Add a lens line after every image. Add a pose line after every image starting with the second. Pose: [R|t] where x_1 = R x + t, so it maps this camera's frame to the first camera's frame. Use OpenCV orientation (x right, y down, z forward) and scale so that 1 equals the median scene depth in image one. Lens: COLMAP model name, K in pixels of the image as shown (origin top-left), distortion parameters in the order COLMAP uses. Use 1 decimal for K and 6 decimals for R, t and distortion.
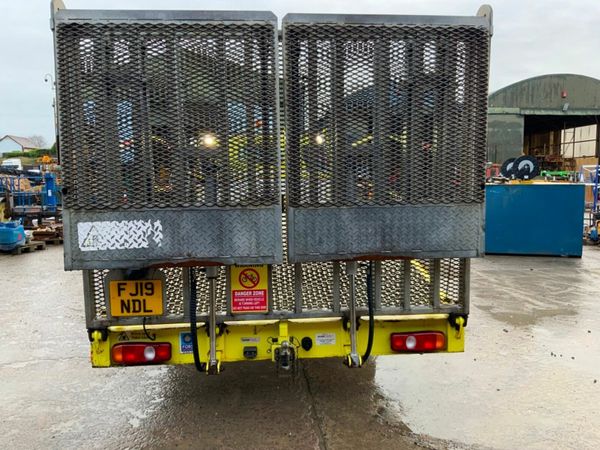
lens RADIAL K [[513.1, 0, 300.0], [0, 513.1, 225.0], [0, 0, 1]] dist [0.058618, -0.134894]
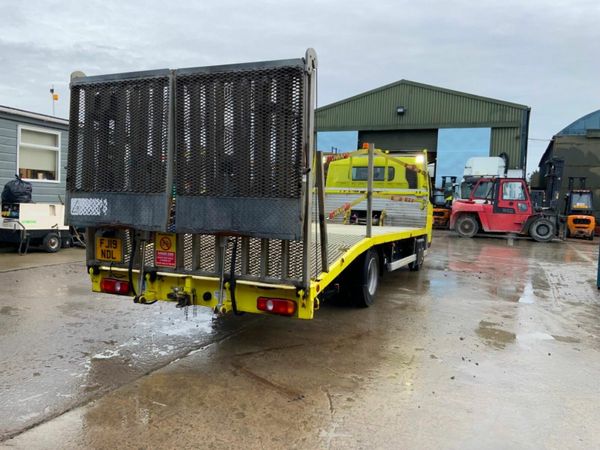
lens RADIAL K [[513.1, 0, 300.0], [0, 513.1, 225.0], [0, 0, 1]] dist [0.058618, -0.134894]
pose [[0.874781, 0.063115, -0.480390, 0.969263], [-0.089438, 0.995476, -0.032076, 0.064256], [0.476192, 0.071025, 0.876468, -0.131070]]
